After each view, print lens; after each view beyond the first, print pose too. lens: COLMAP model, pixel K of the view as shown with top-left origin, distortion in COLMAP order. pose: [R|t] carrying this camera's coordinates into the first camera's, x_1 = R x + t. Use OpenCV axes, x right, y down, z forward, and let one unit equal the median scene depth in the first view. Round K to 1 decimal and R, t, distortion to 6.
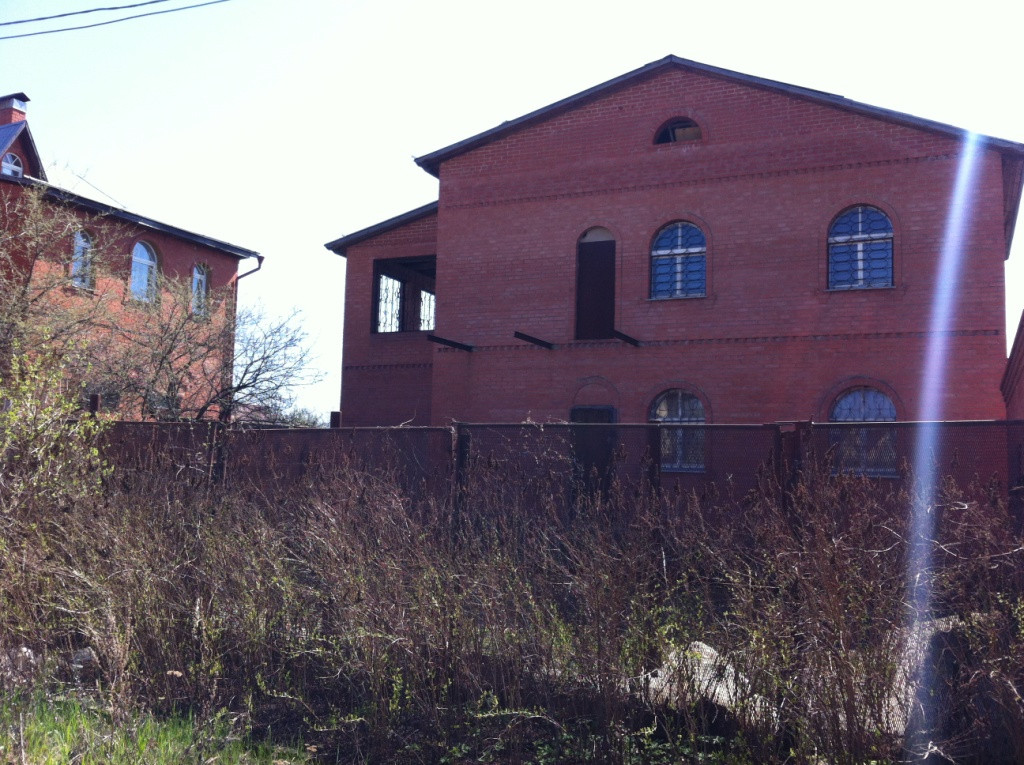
lens RADIAL K [[999.3, 0, 512.0], [0, 999.3, 382.5], [0, 0, 1]] dist [0.111577, -0.352757]
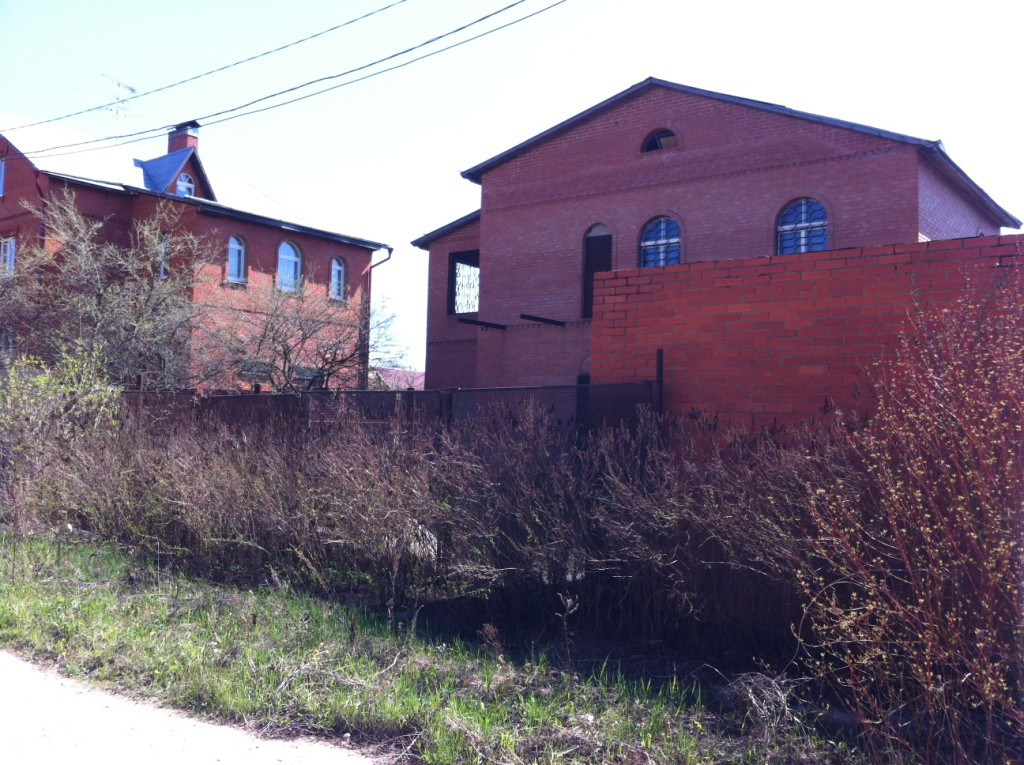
lens RADIAL K [[982.7, 0, 505.2], [0, 982.7, 379.3], [0, 0, 1]] dist [0.112003, -0.358882]
pose [[0.976679, -0.014102, -0.214243, 0.230207], [0.021117, 0.999312, 0.030491, -0.007280], [0.213666, -0.034304, 0.976304, -0.187882]]
